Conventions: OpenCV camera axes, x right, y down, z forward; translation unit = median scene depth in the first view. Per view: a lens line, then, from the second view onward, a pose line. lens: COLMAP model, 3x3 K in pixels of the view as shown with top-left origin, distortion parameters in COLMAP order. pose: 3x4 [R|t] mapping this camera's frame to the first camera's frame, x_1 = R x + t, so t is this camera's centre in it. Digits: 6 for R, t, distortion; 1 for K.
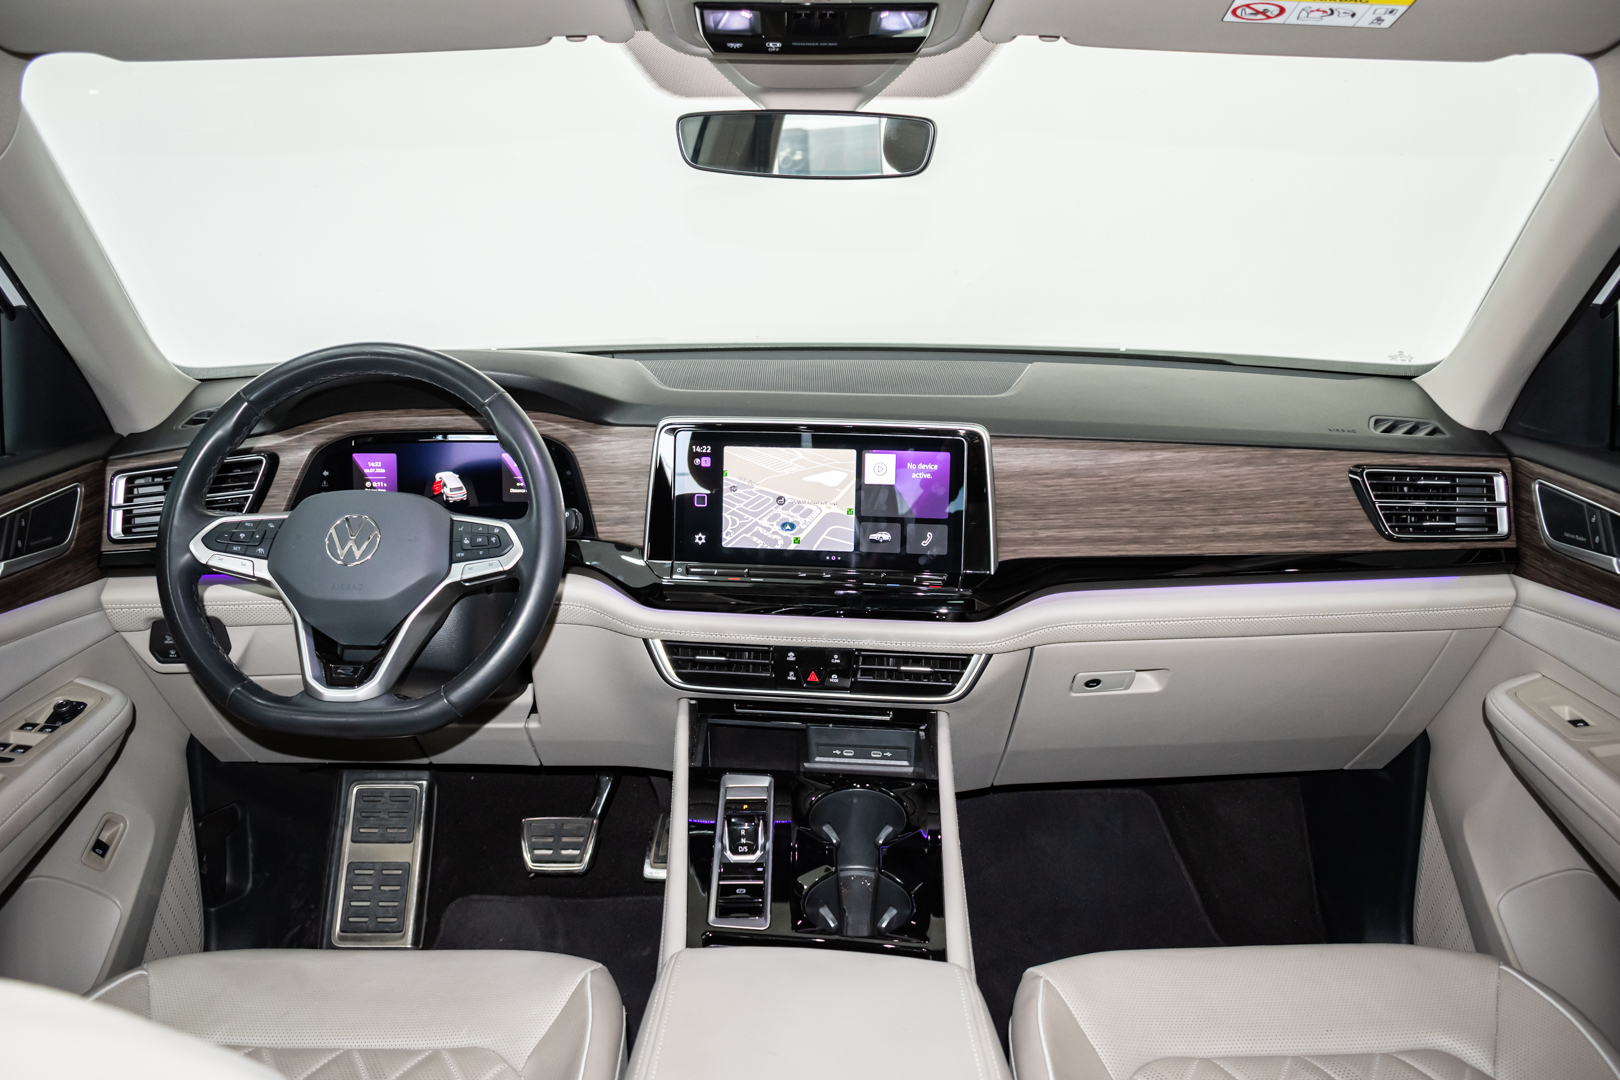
lens RADIAL K [[1343.5, 0, 810.0], [0, 1343.5, 540.0], [0, 0, 1]] dist [-0.090256, 0.014764]
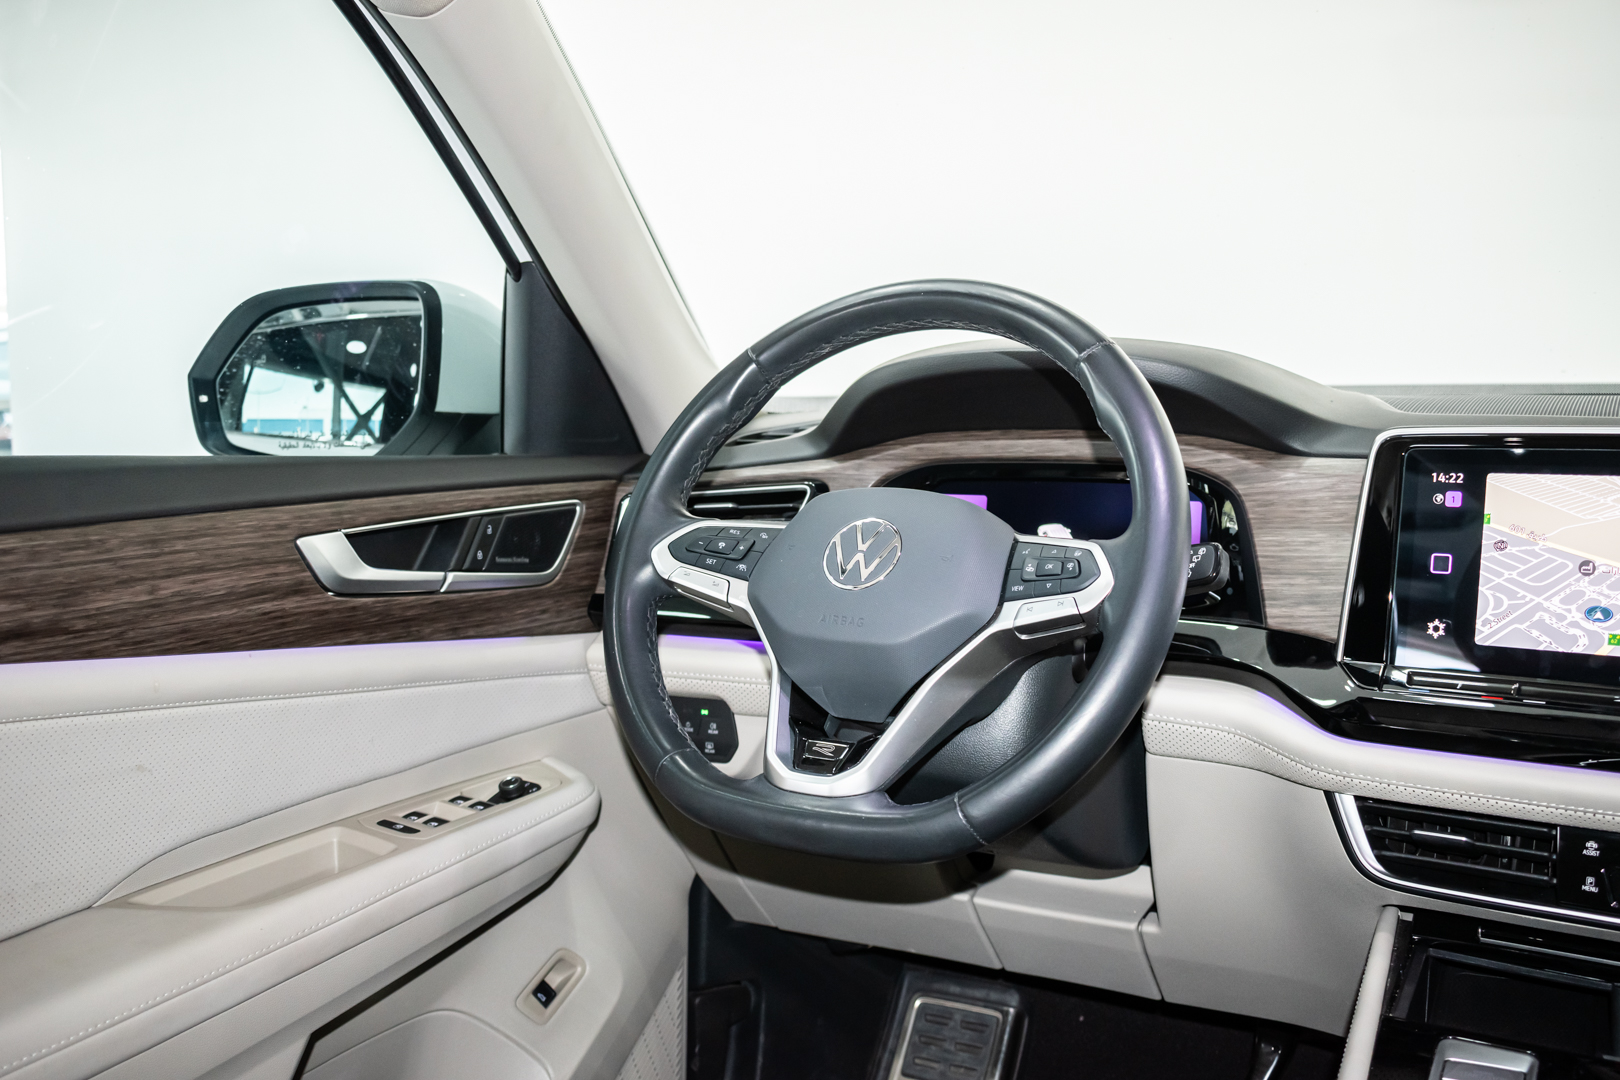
lens RADIAL K [[1519.8, 0, 810.0], [0, 1519.8, 540.0], [0, 0, 1]] dist [-0.079568, 0.003175]
pose [[0.868459, 0.038232, -0.494285, 0.003262], [-0.125281, 0.981587, -0.144193, 0.090864], [0.479671, 0.187150, 0.857257, 0.299554]]
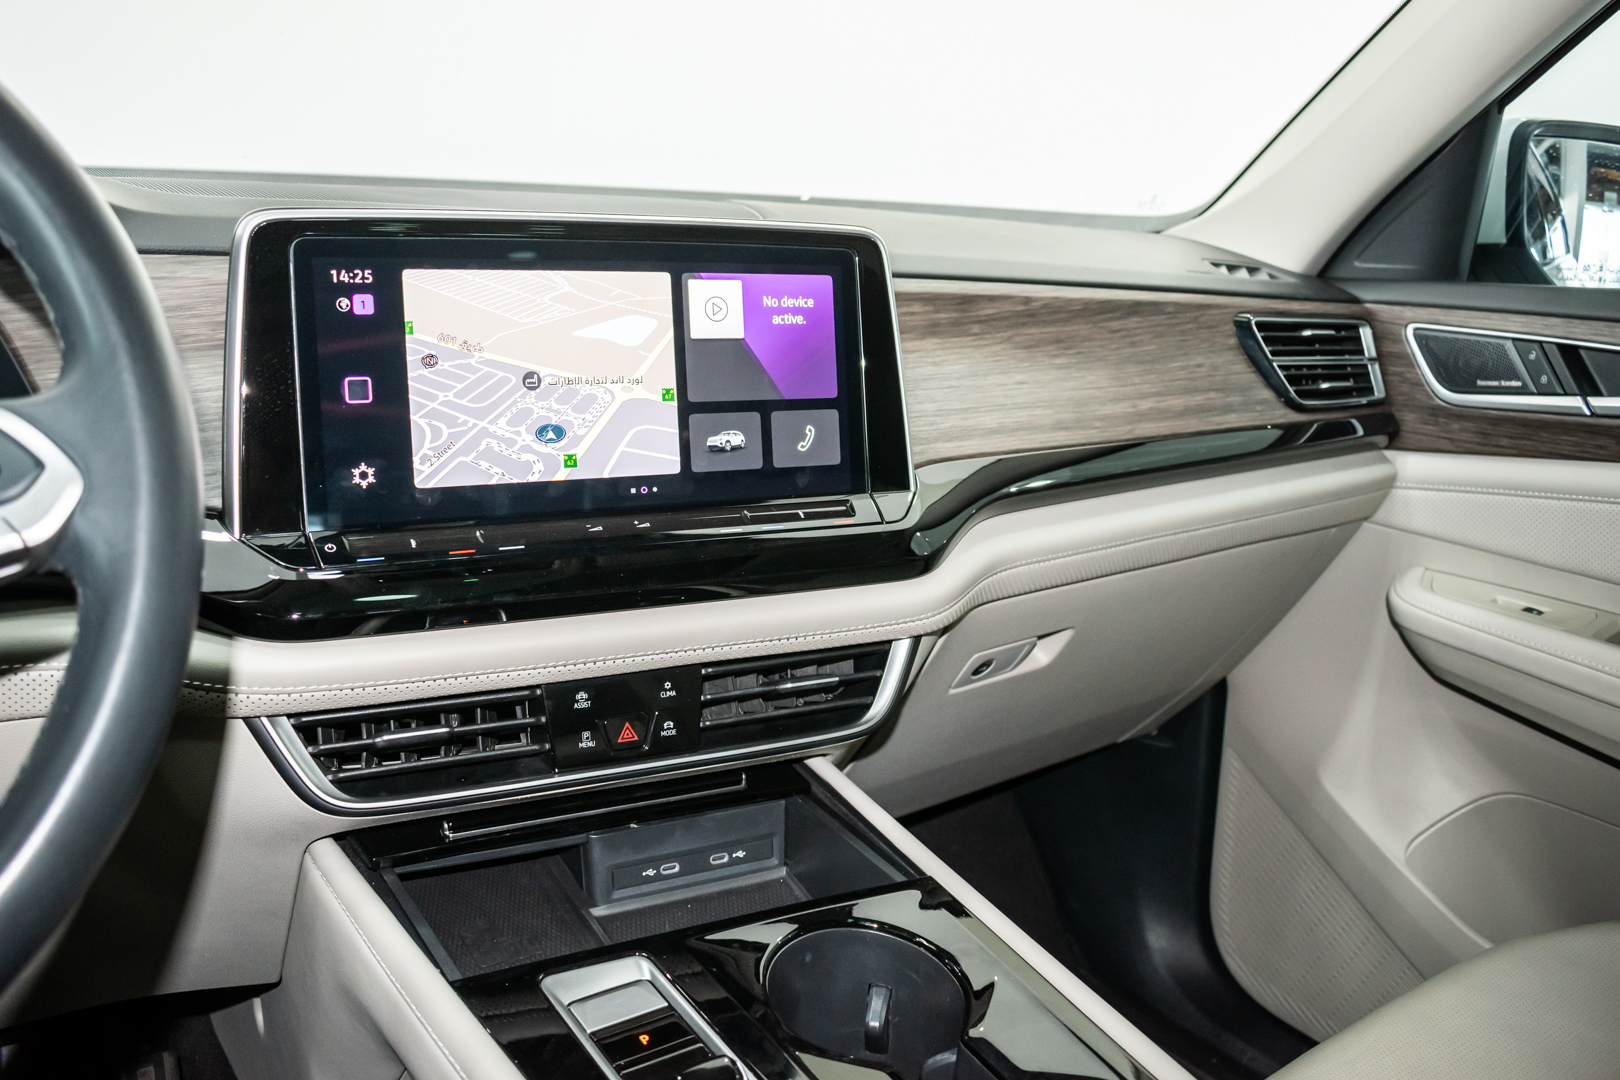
lens RADIAL K [[1343.5, 0, 810.0], [0, 1343.5, 540.0], [0, 0, 1]] dist [-0.090256, 0.014764]
pose [[0.817568, -0.101630, 0.566792, -0.216819], [0.121112, 0.992633, 0.003287, 0.037717], [-0.562951, 0.065958, 0.823854, 0.552157]]
